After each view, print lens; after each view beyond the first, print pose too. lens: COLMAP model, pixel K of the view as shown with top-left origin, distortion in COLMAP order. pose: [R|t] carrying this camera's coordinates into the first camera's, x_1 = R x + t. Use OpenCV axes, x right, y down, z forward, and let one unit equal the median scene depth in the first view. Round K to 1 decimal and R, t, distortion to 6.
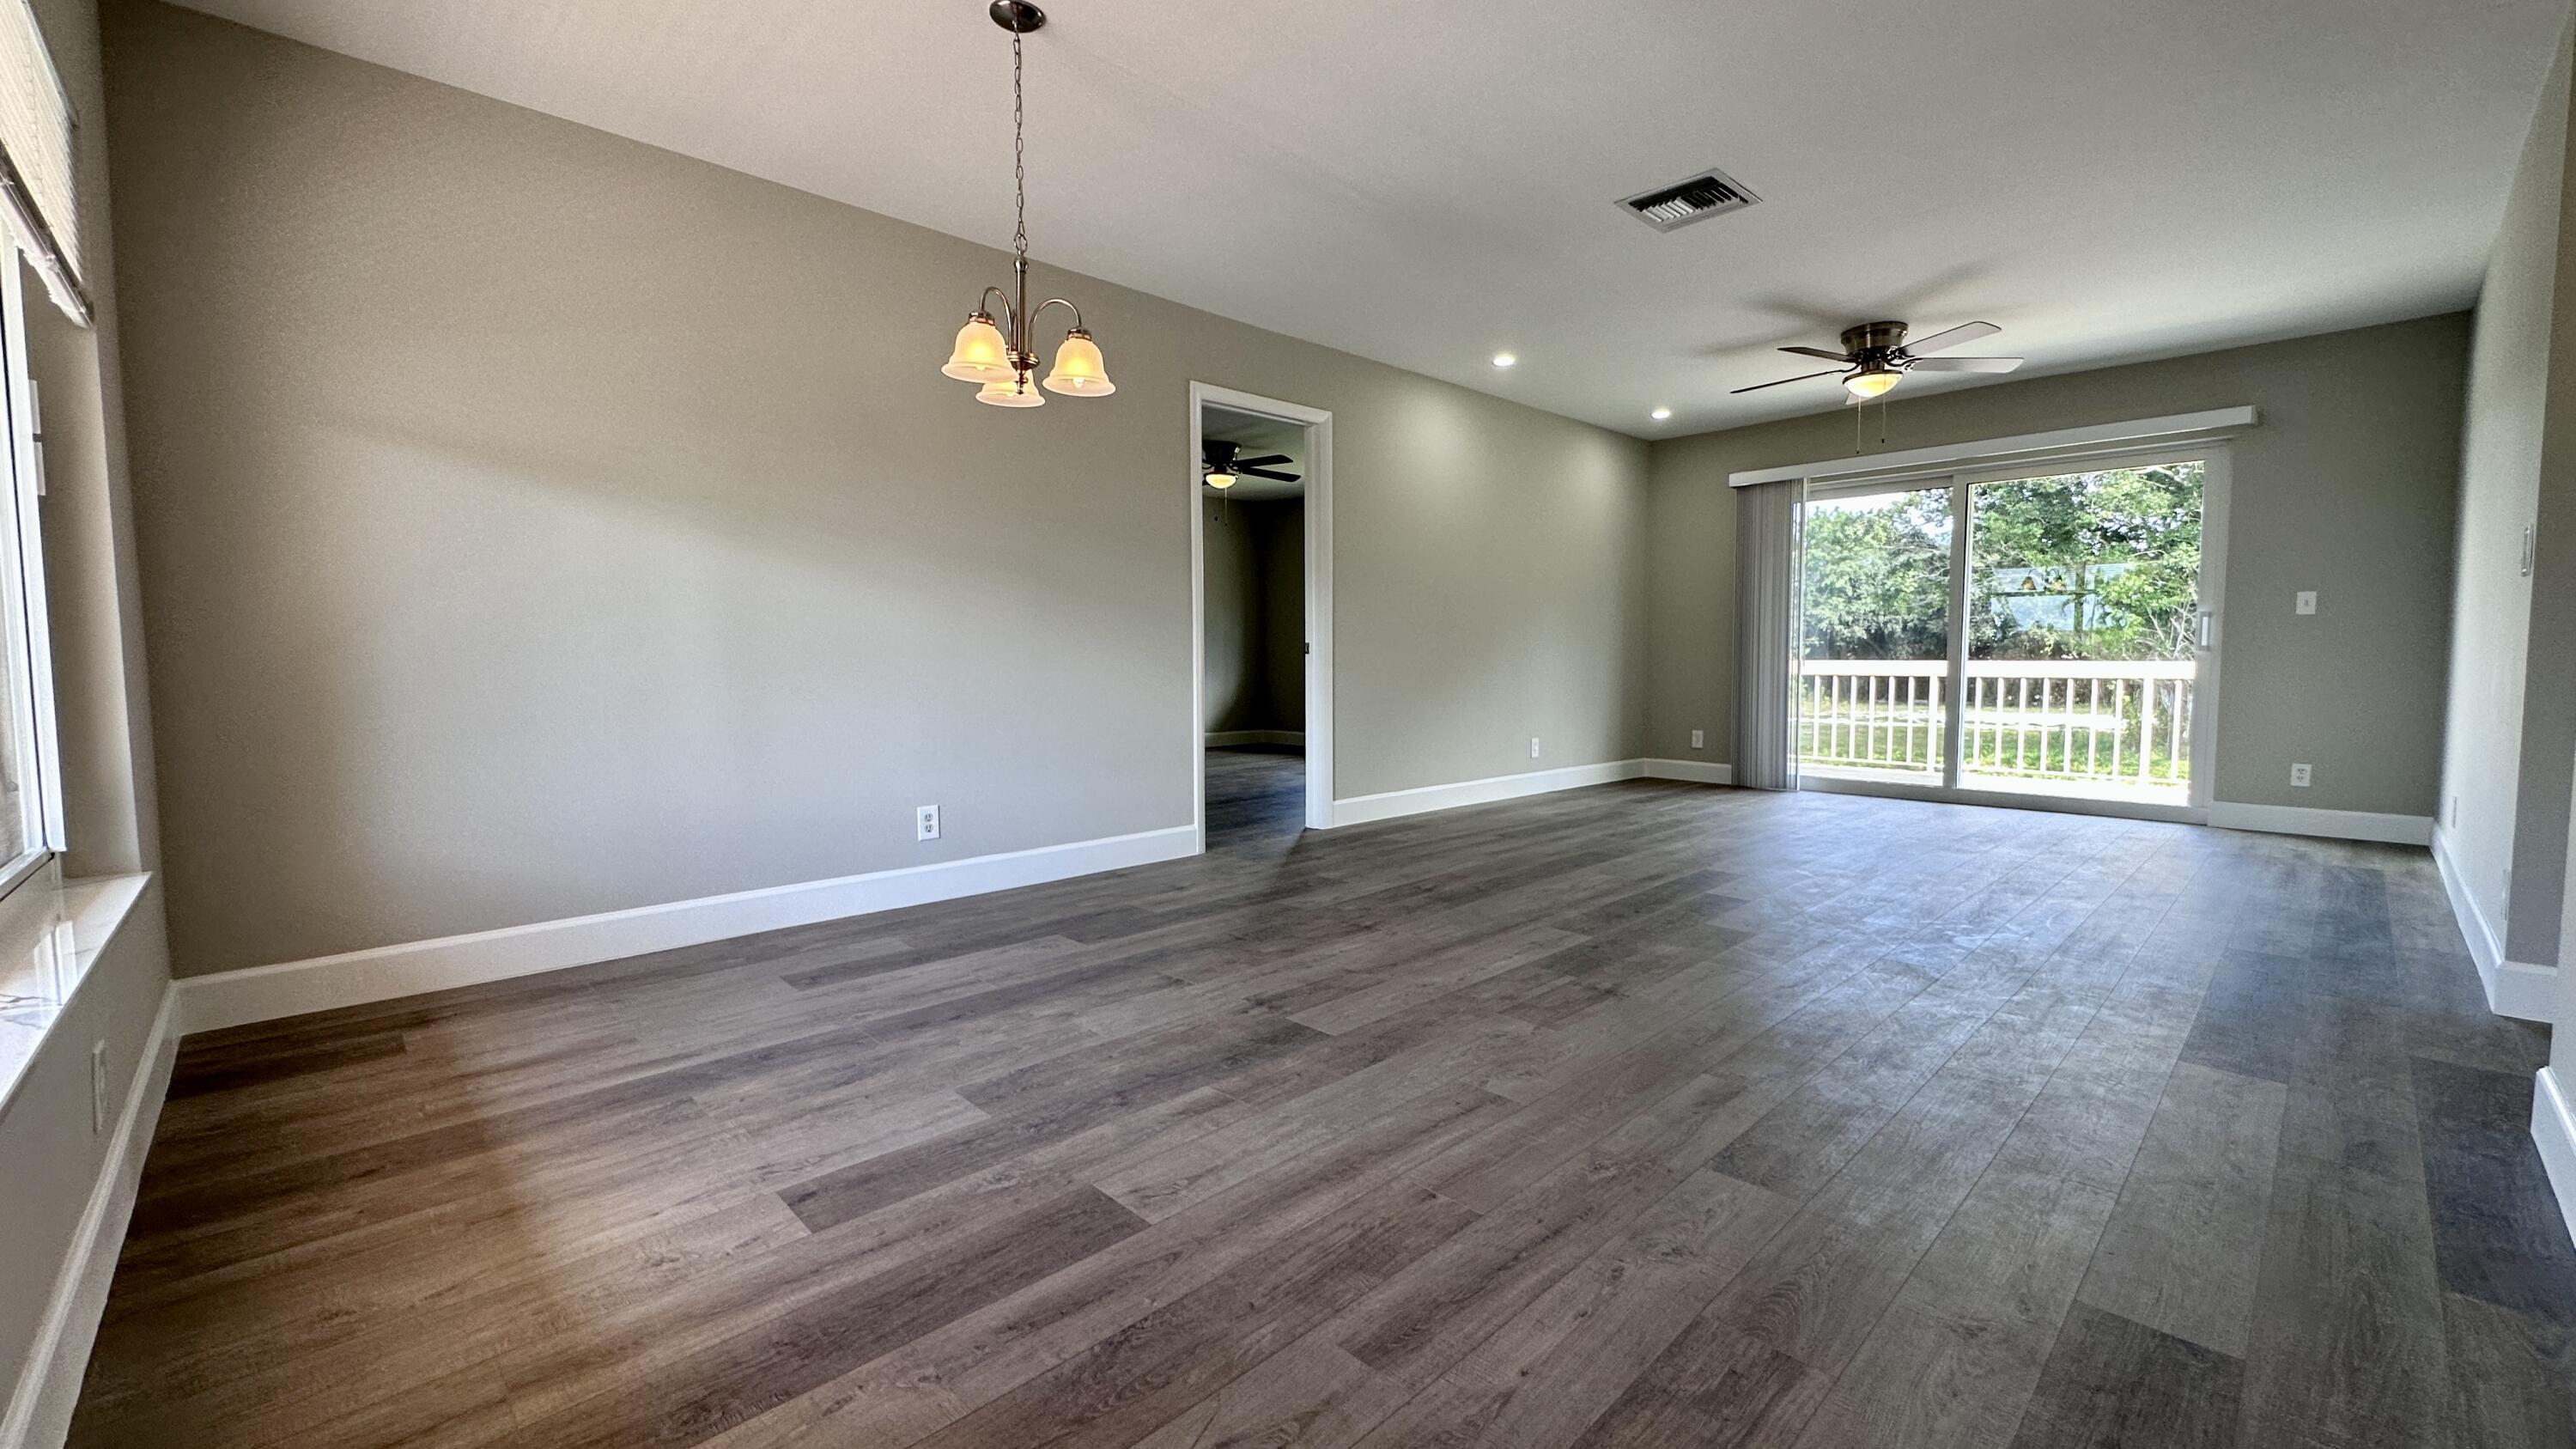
lens RADIAL K [[1036.1, 0, 1287.5], [0, 1036.1, 721.4], [0, 0, 1]] dist [-0.000900, 0.000106]
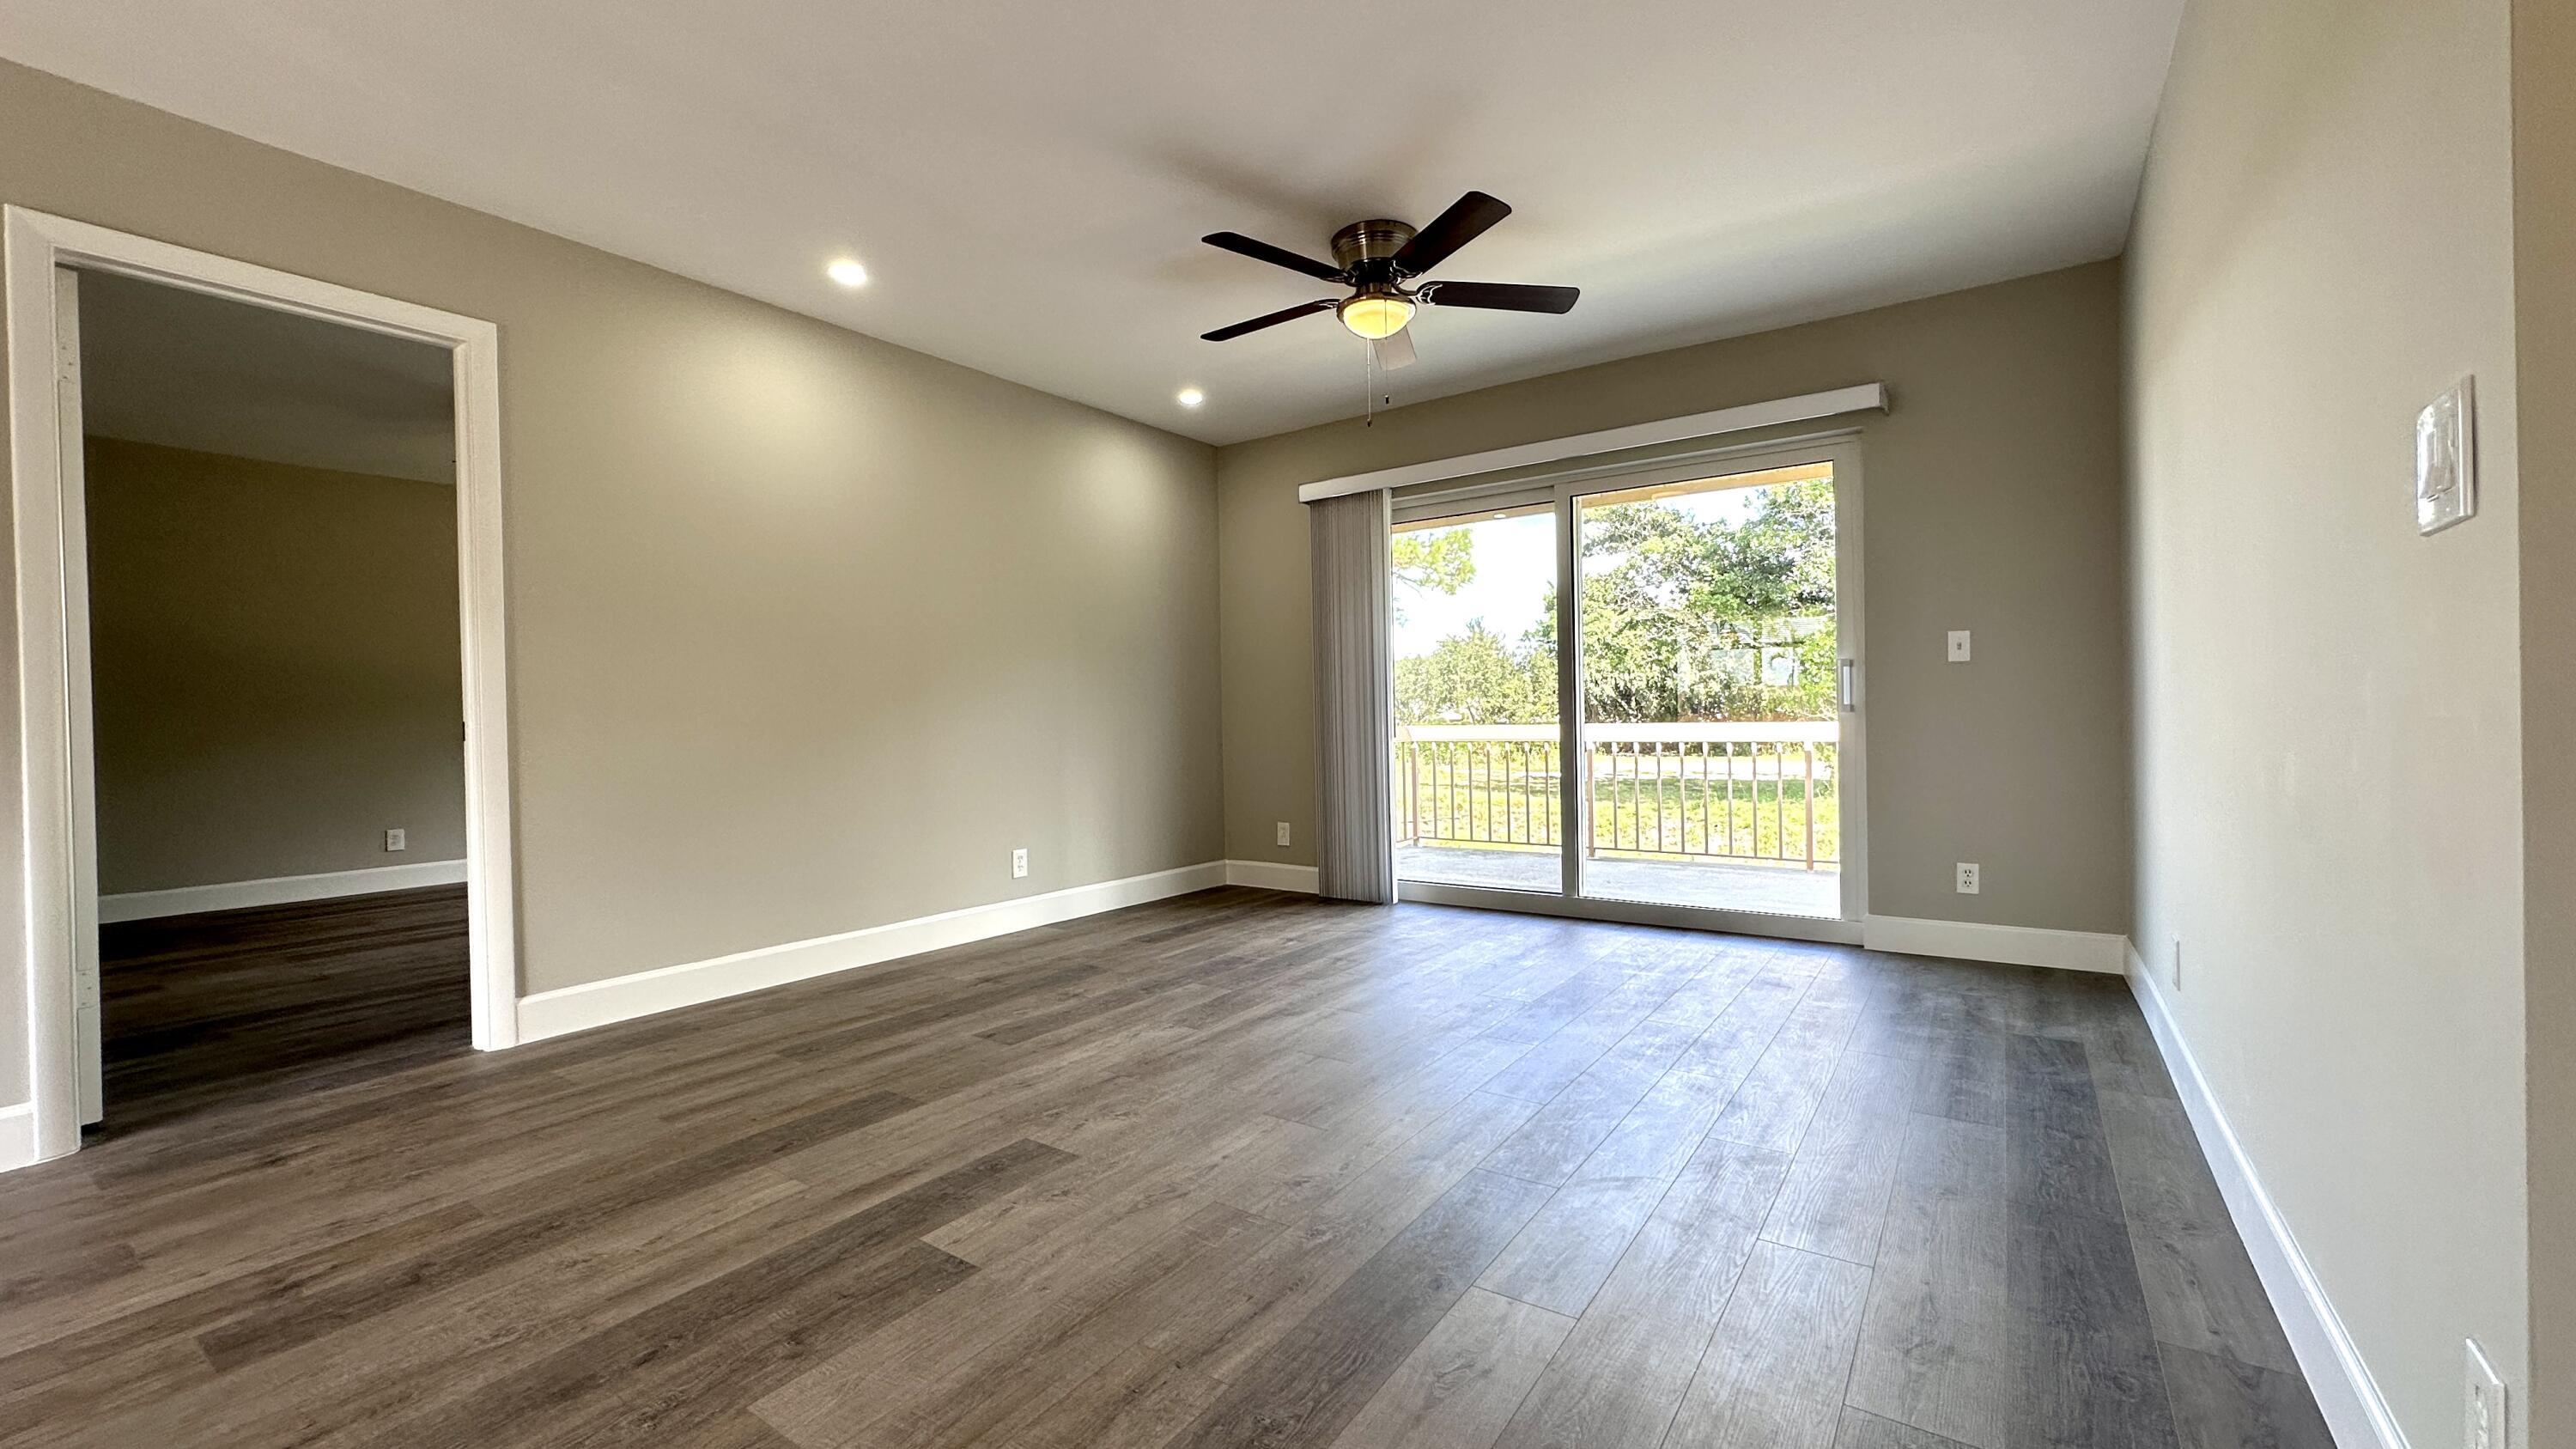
lens RADIAL K [[1036.1, 0, 1287.5], [0, 1036.1, 721.4], [0, 0, 1]] dist [-0.000900, 0.000106]
pose [[0.980982, -0.017166, 0.193337, 0.387807], [0.028708, 0.997958, -0.057056, -0.033371], [-0.191963, 0.061521, 0.979472, 0.388903]]
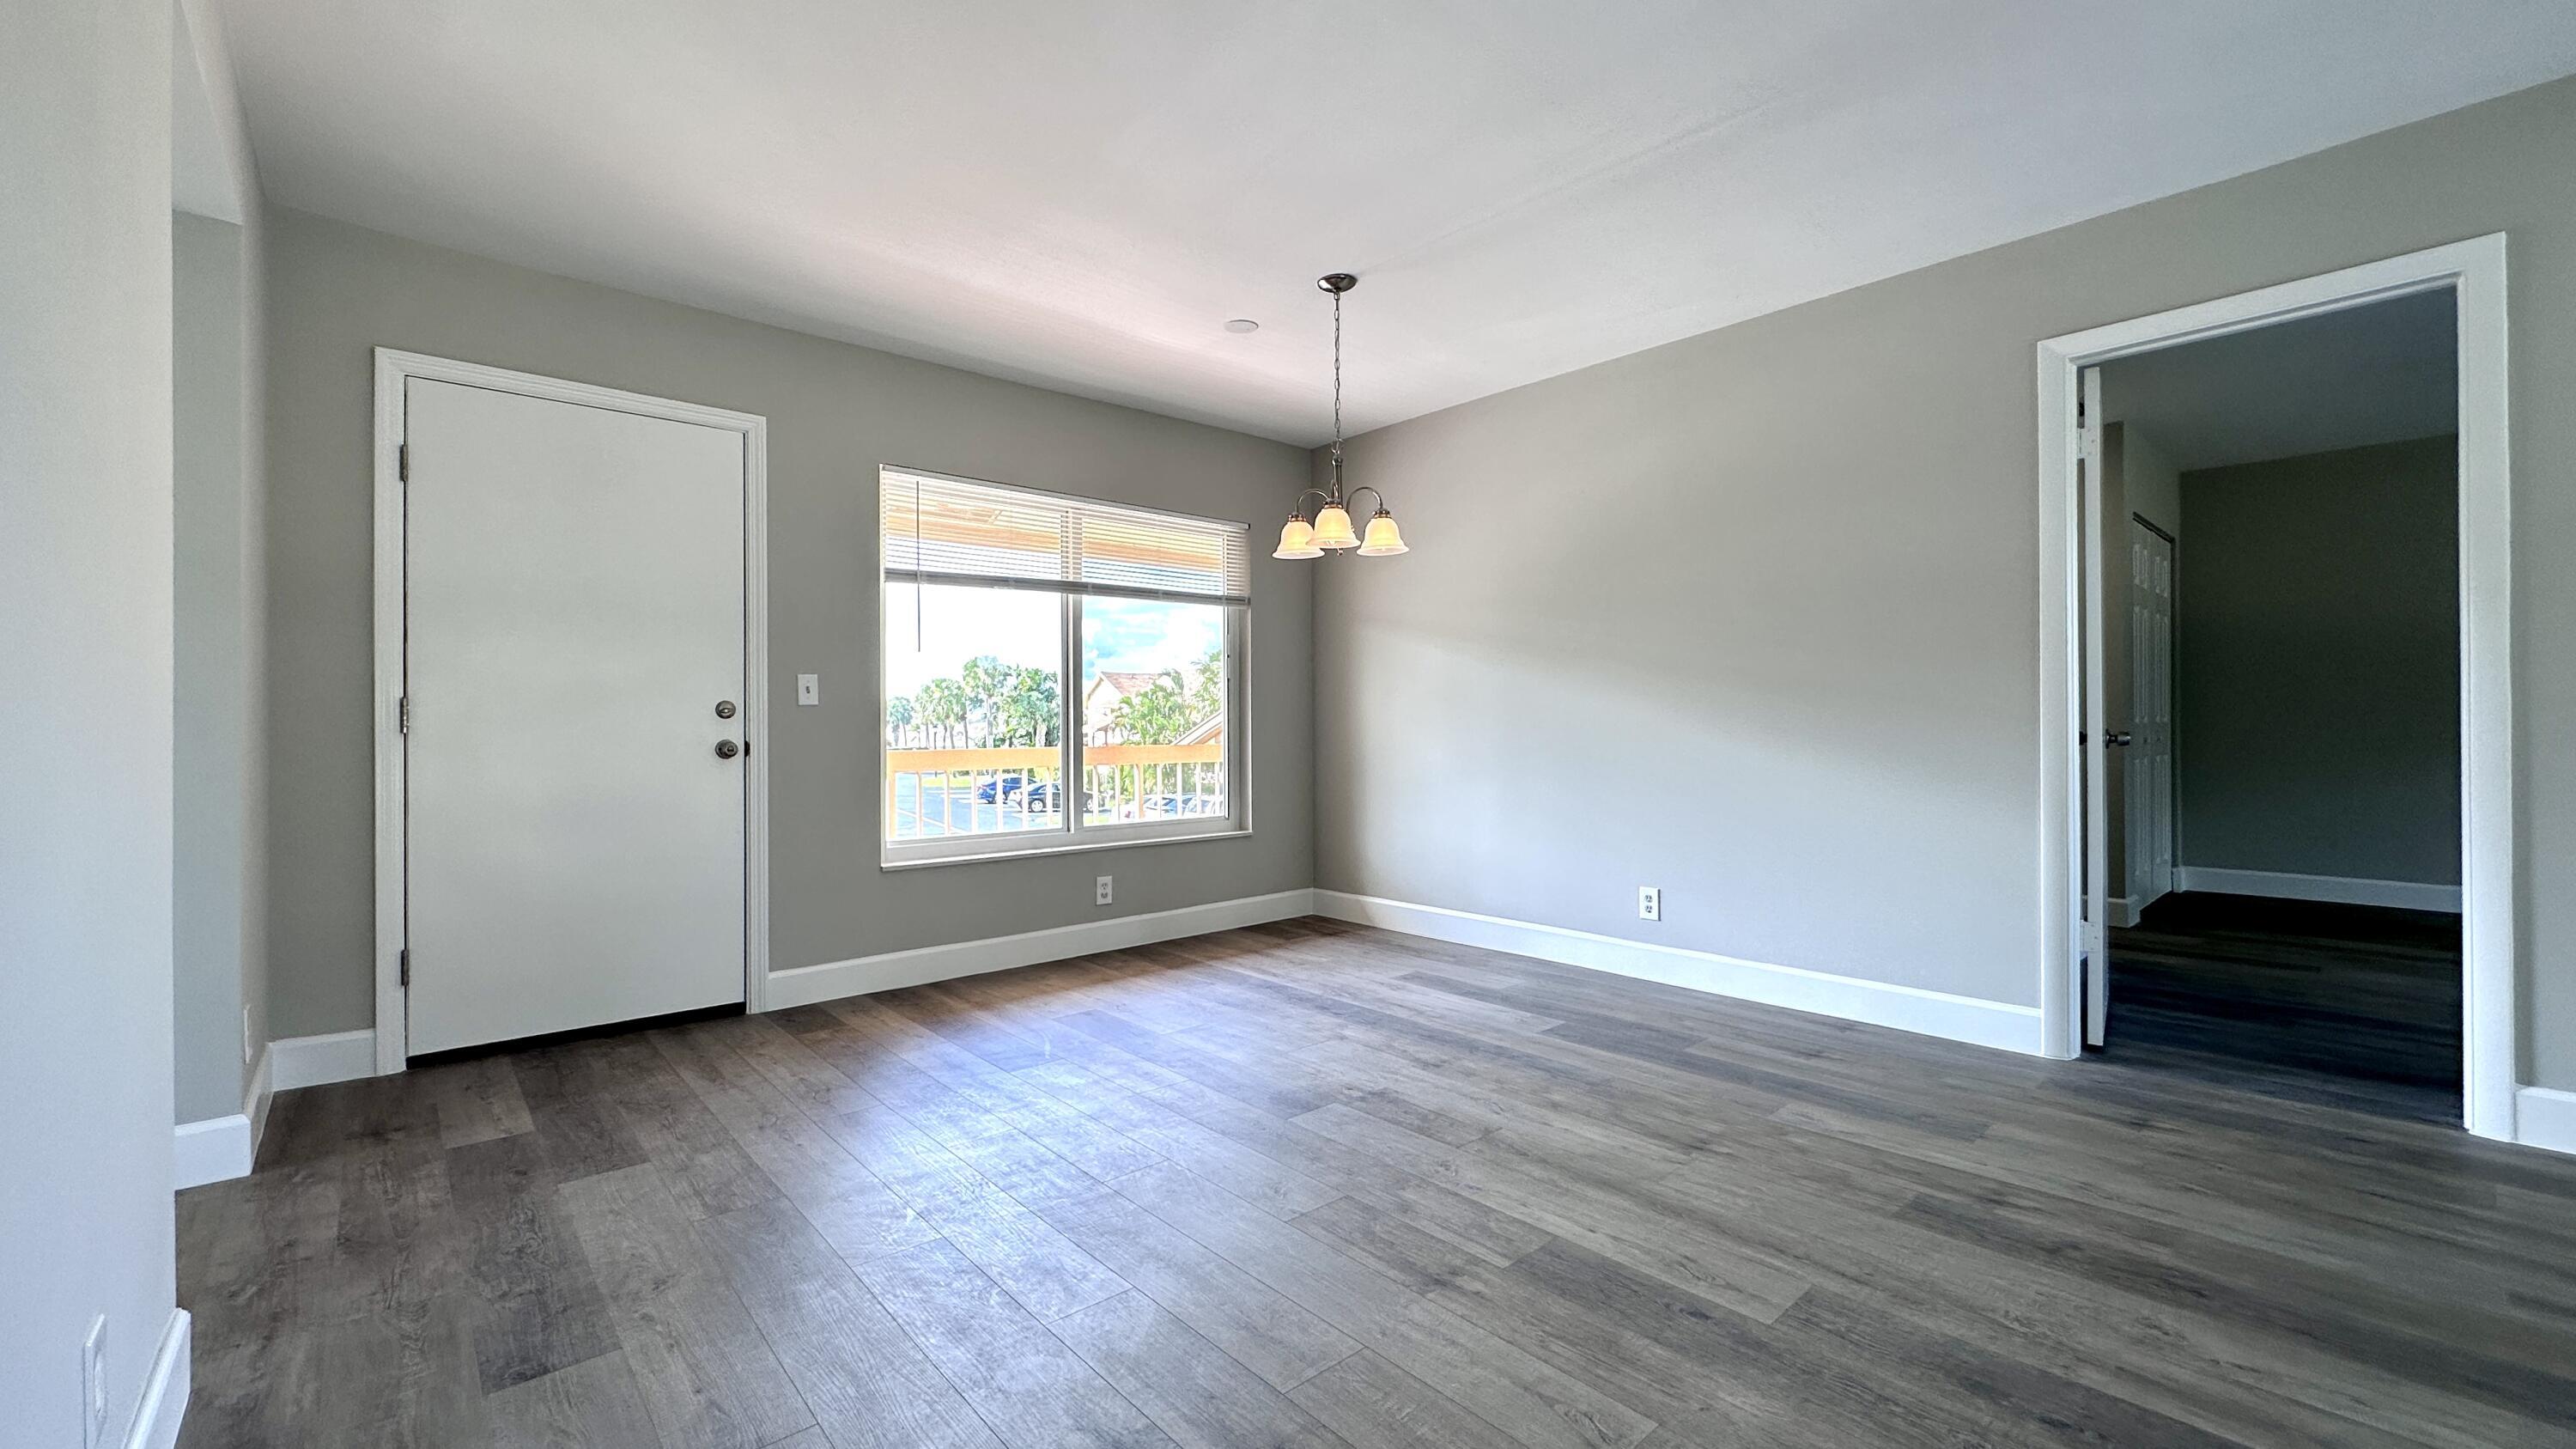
lens RADIAL K [[1036.1, 0, 1287.5], [0, 1036.1, 721.4], [0, 0, 1]] dist [-0.000900, 0.000106]
pose [[-0.048864, 0.001159, -0.998805, 0.567052], [-0.060023, 0.998189, 0.004095, -0.054187], [0.997000, 0.060151, -0.048706, 0.531293]]
